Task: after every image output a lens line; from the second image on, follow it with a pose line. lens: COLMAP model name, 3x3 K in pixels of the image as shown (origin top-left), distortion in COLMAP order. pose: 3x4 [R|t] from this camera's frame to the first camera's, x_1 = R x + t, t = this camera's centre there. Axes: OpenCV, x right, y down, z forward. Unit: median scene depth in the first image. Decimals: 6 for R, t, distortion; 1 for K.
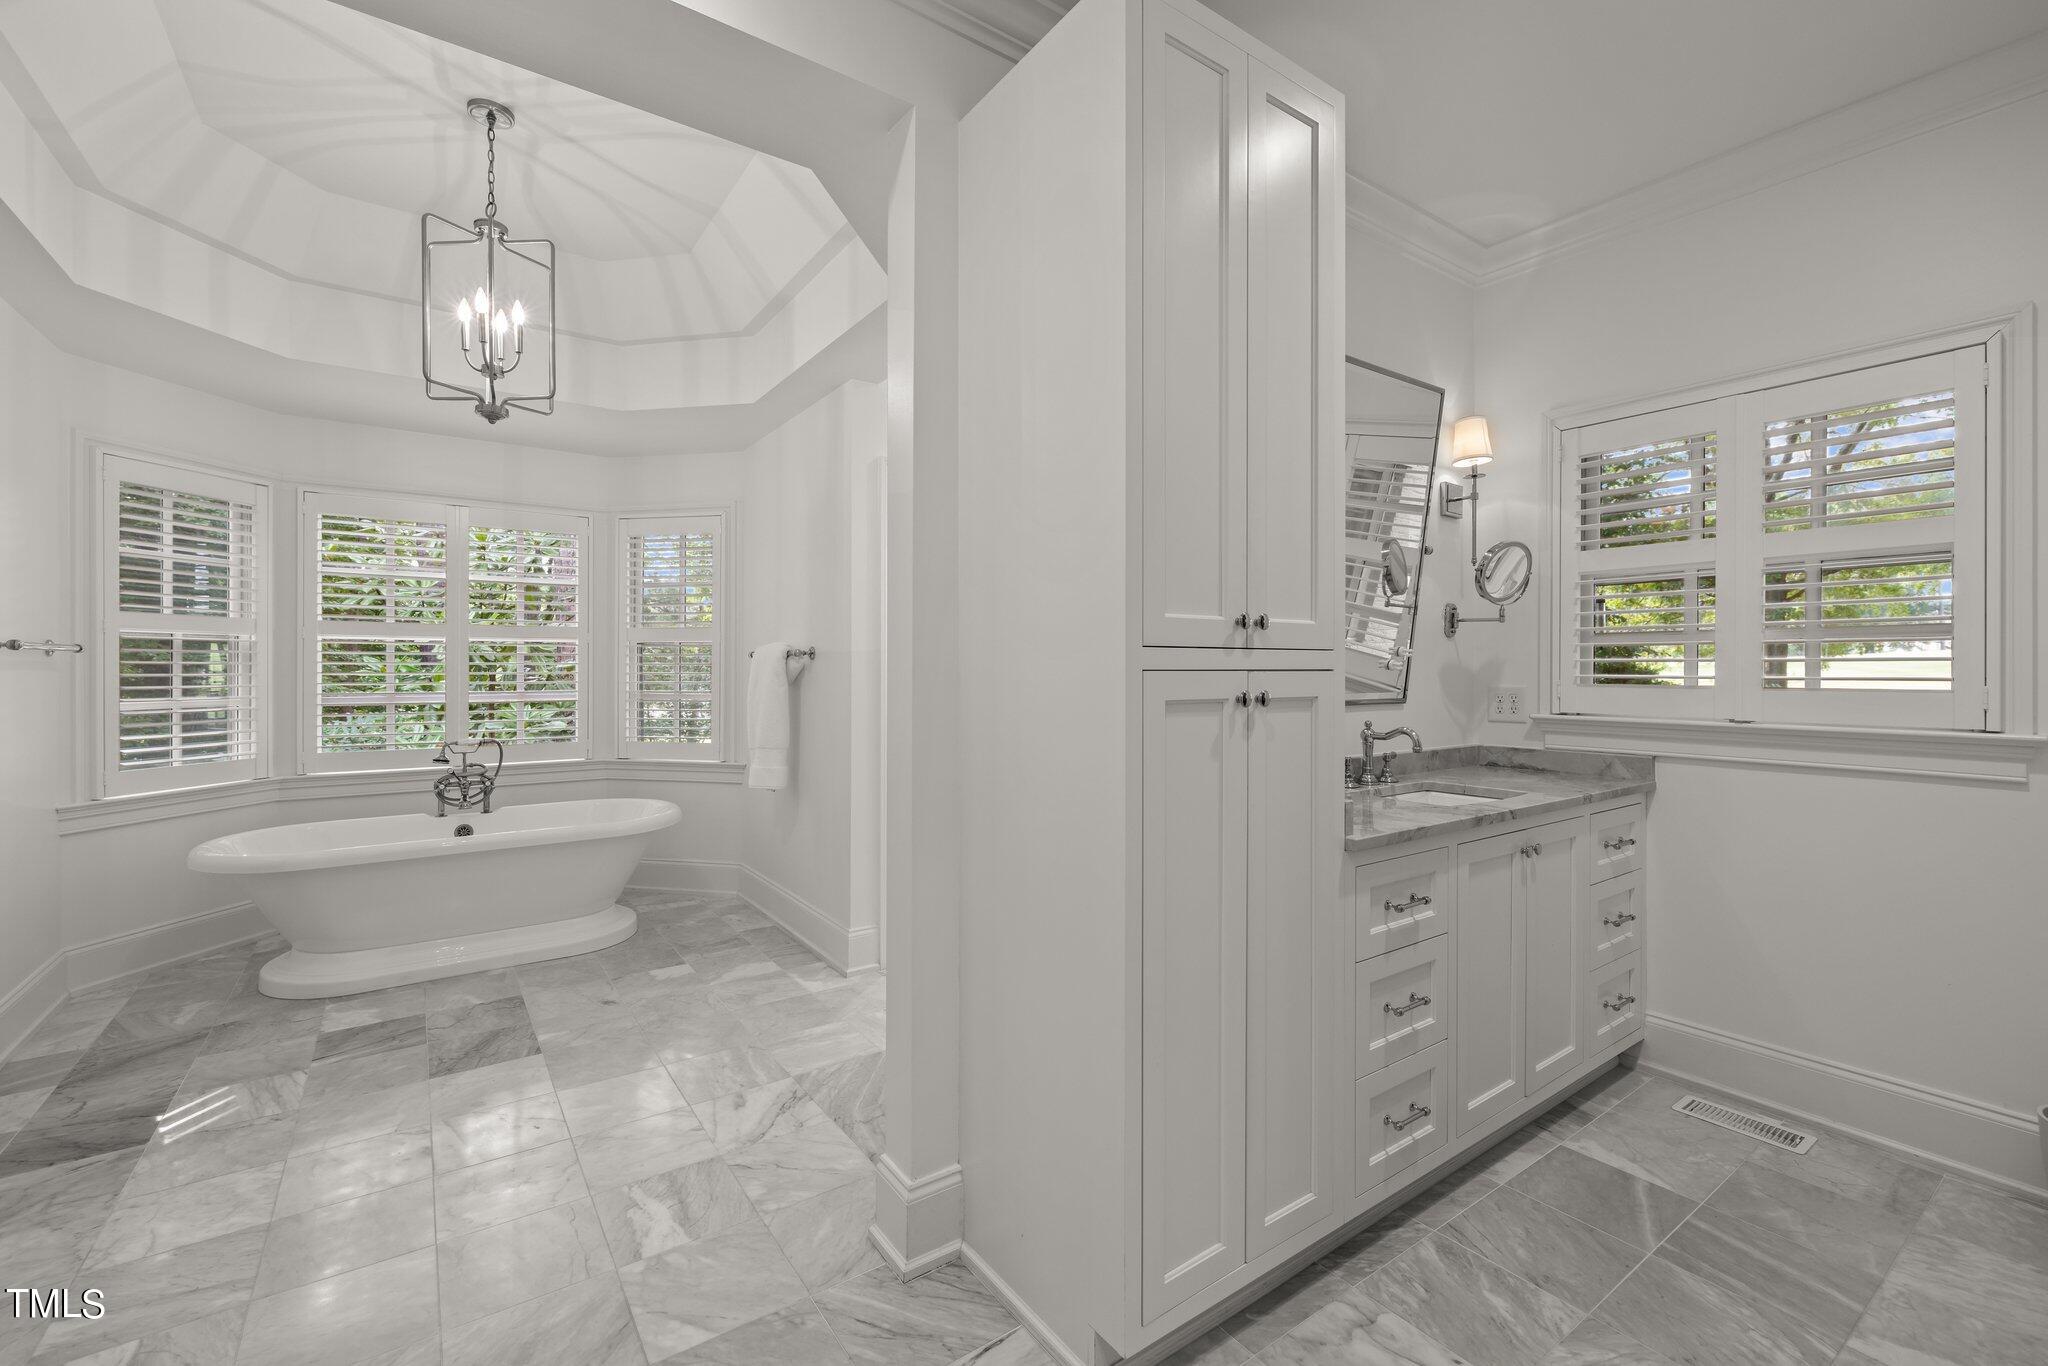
lens RADIAL K [[852.6, 0, 1002.7], [0, 852.6, 680.2], [0, 0, 1]] dist [0.009208, -0.000125]
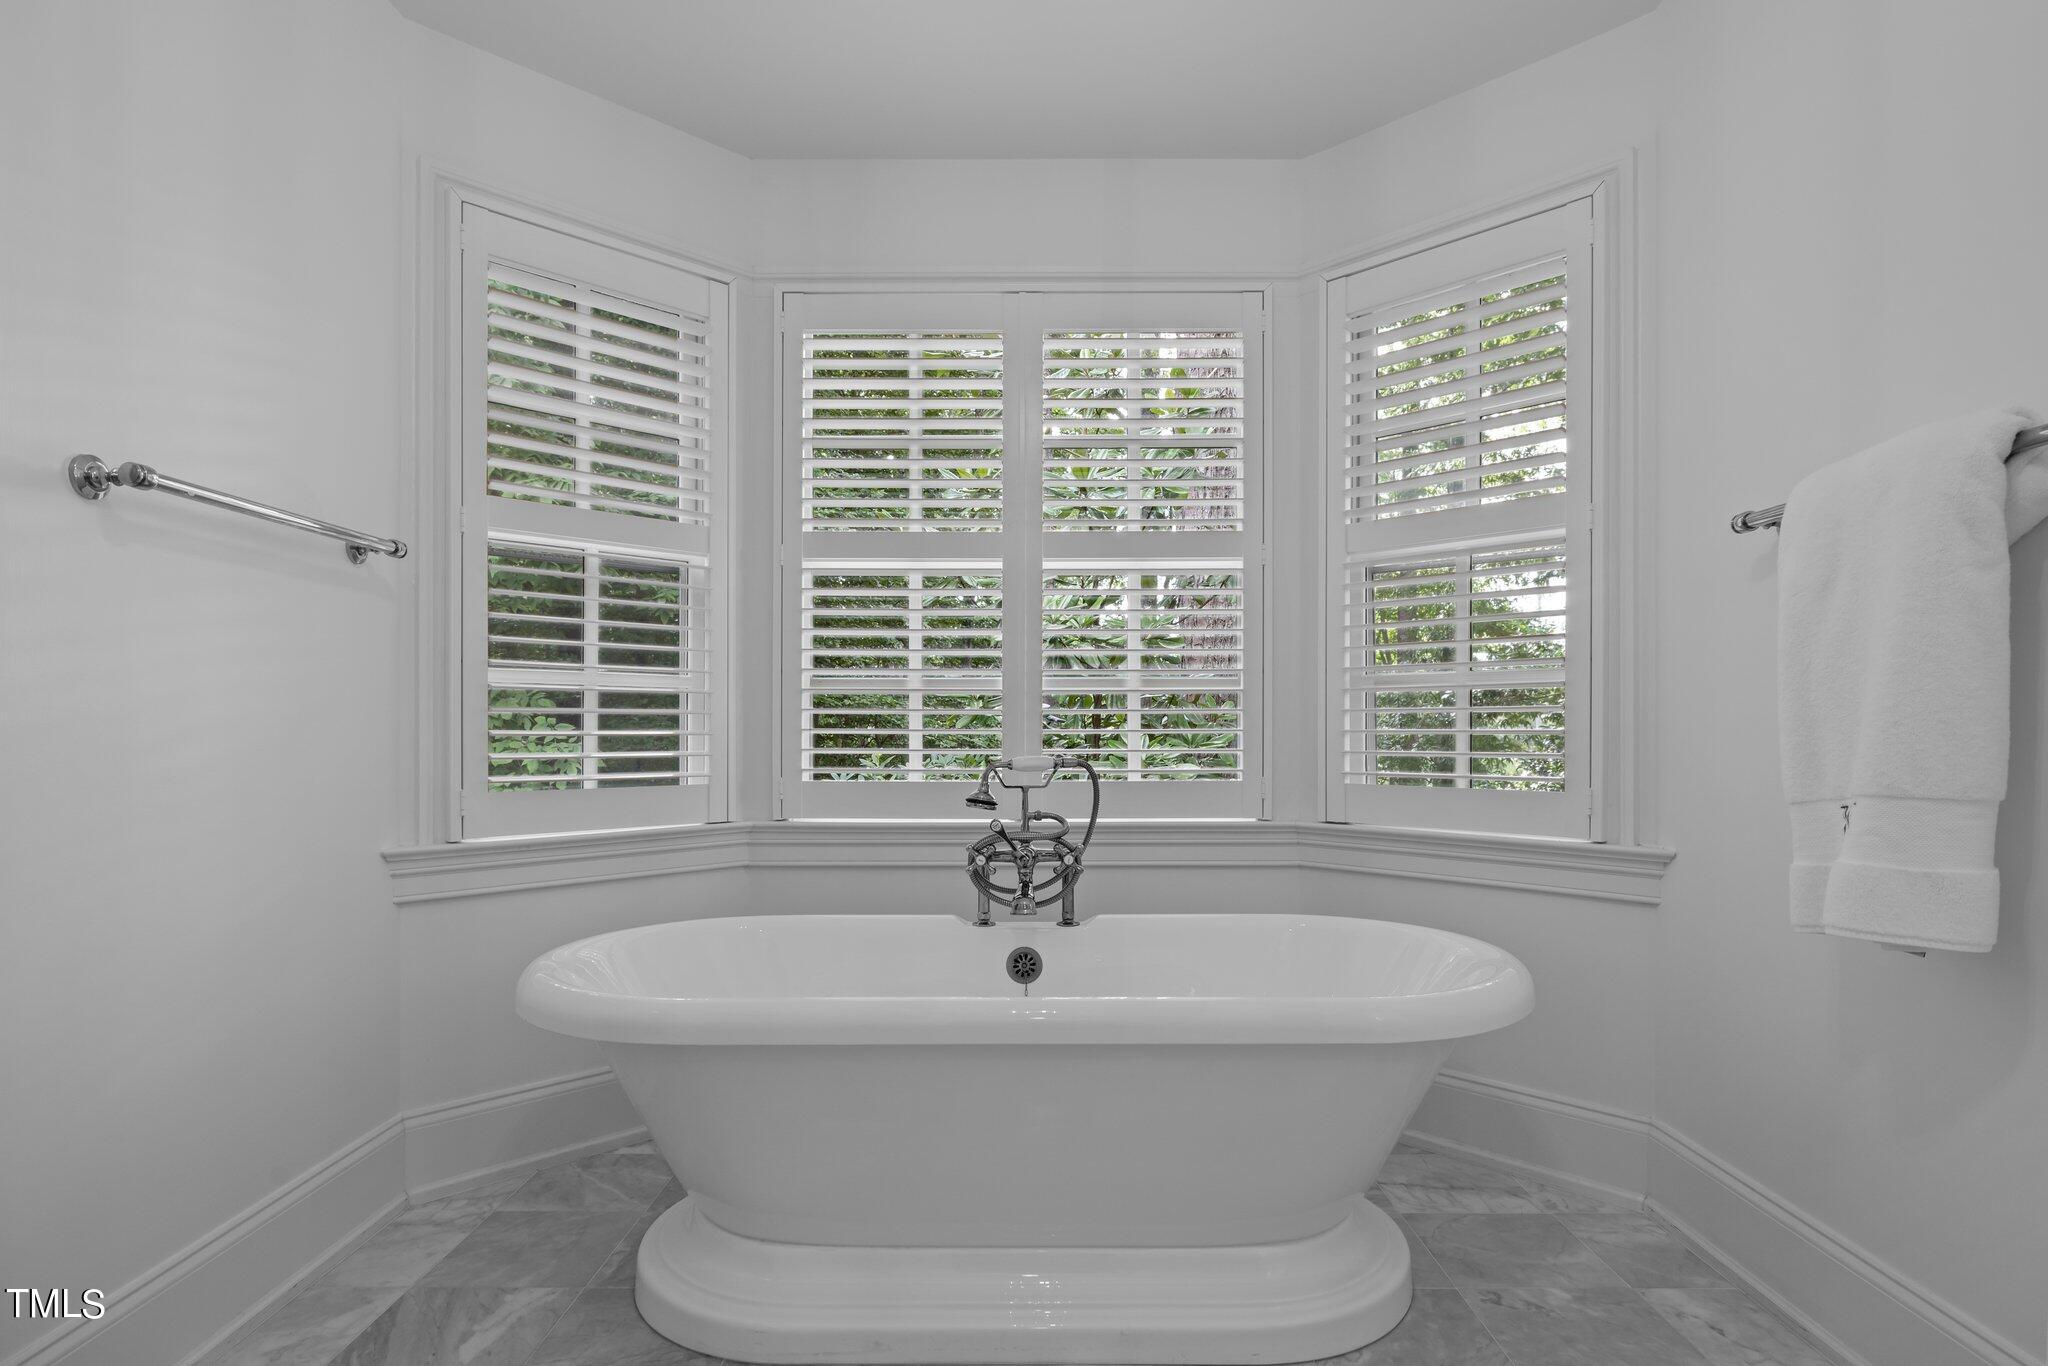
lens RADIAL K [[1104.0, 0, 1025.4], [0, 1104.0, 725.9], [0, 0, 1]] dist [-0.012357, 0.000265]
pose [[0.817983, -0.003303, -0.575233, -0.390040], [-0.004892, 0.999907, -0.012699, 0.078763], [0.575222, 0.013202, 0.817891, 0.692468]]
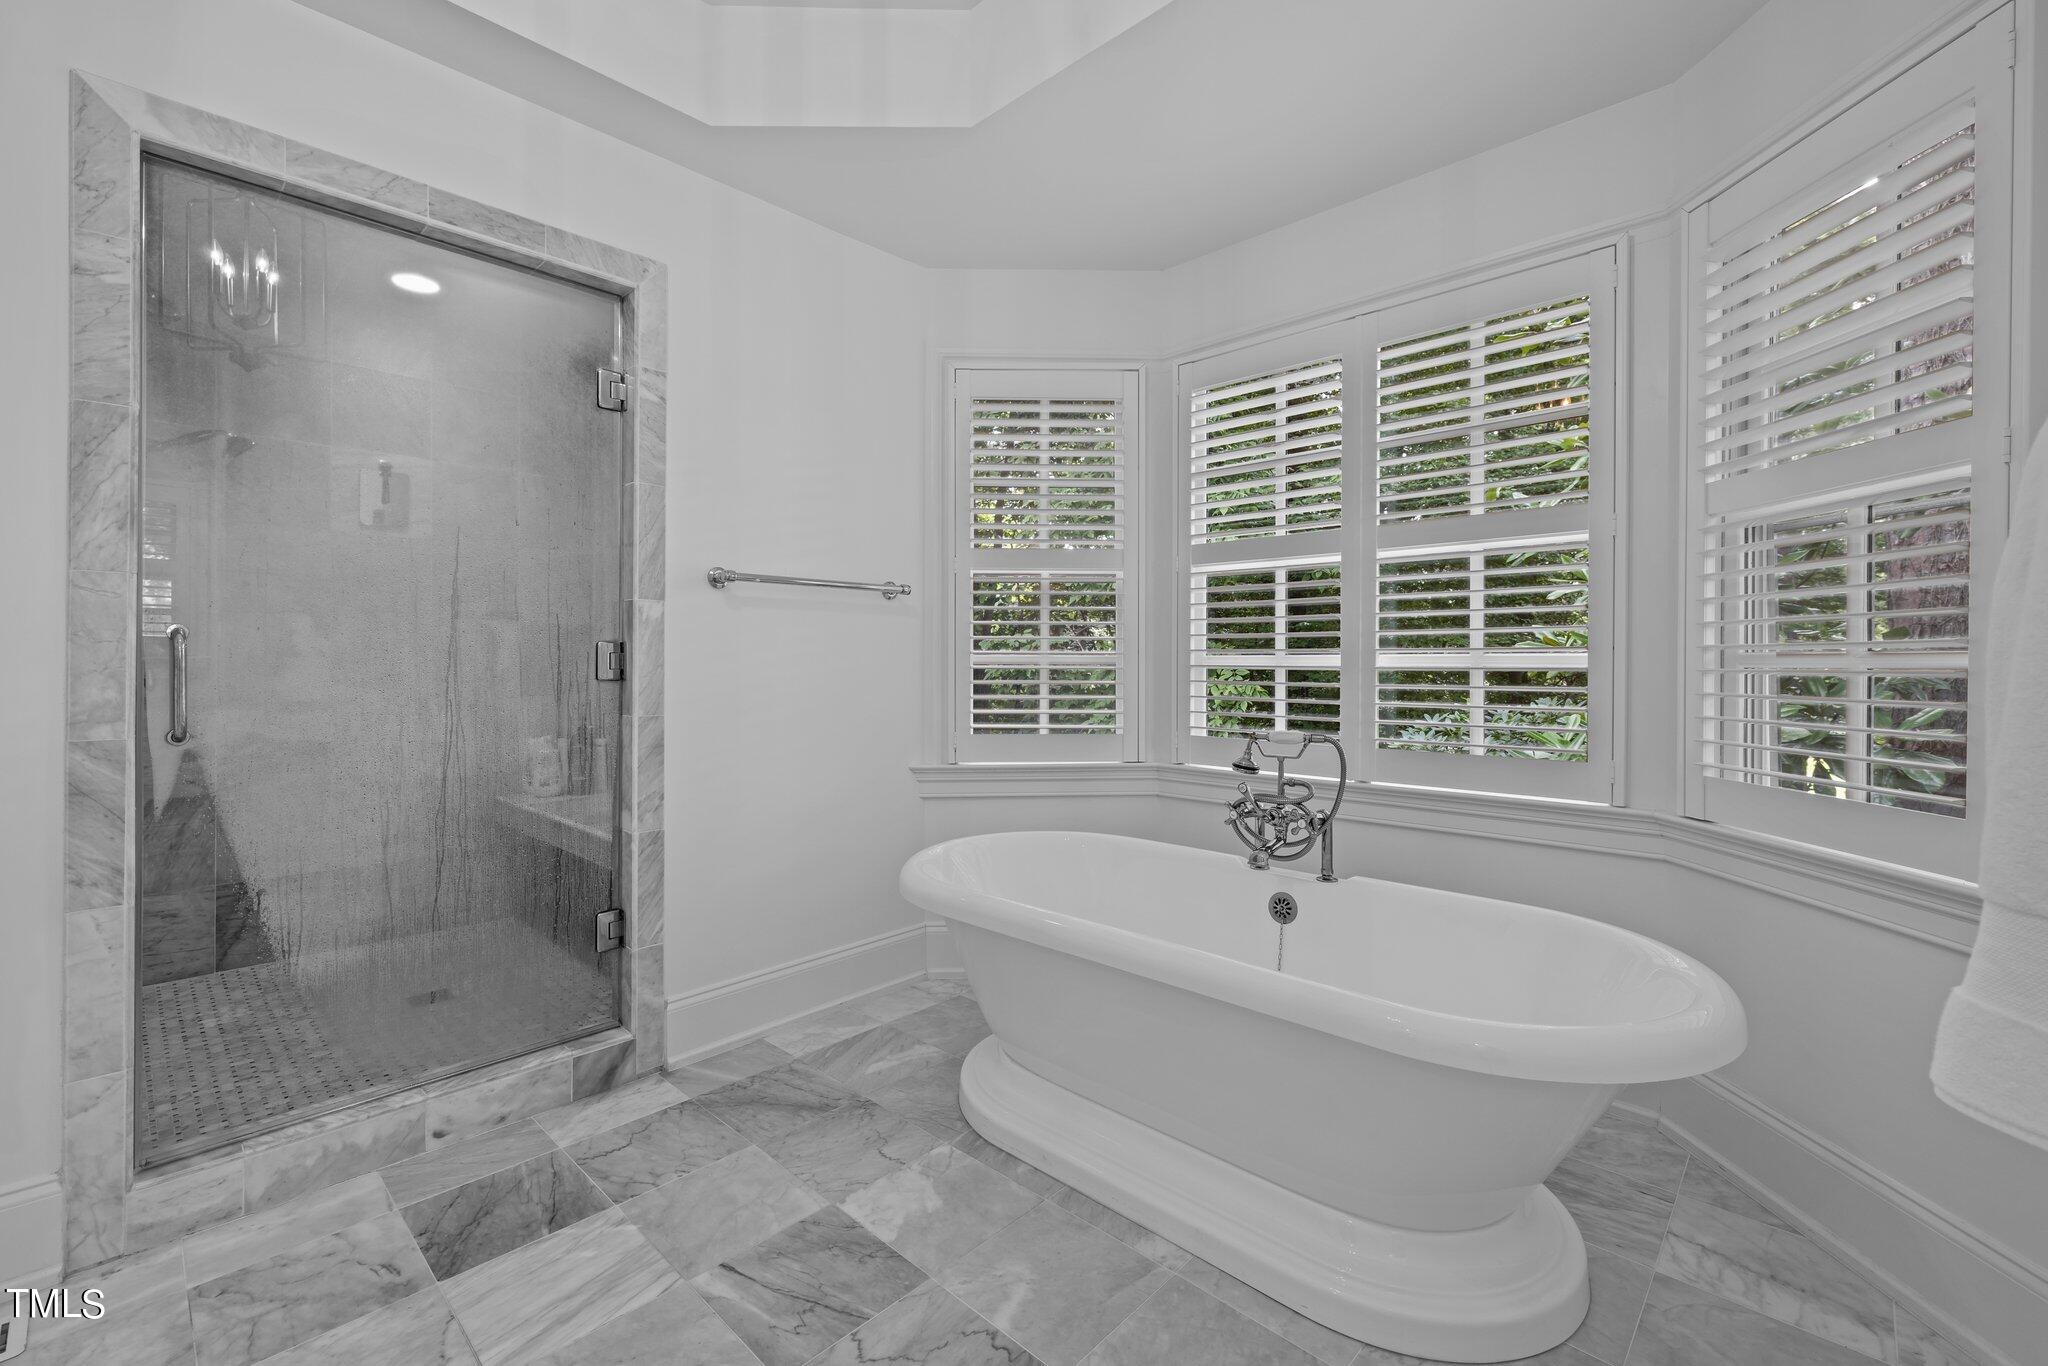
lens RADIAL K [[857.1, 0, 1015.3], [0, 857.1, 669.9], [0, 0, 1]] dist [-0.002274, 0.000042]
pose [[0.197158, 0.007285, -0.980345, -0.191840], [-0.013086, 0.999903, 0.004799, 0.040396], [0.980284, 0.011882, 0.197234, 0.961799]]
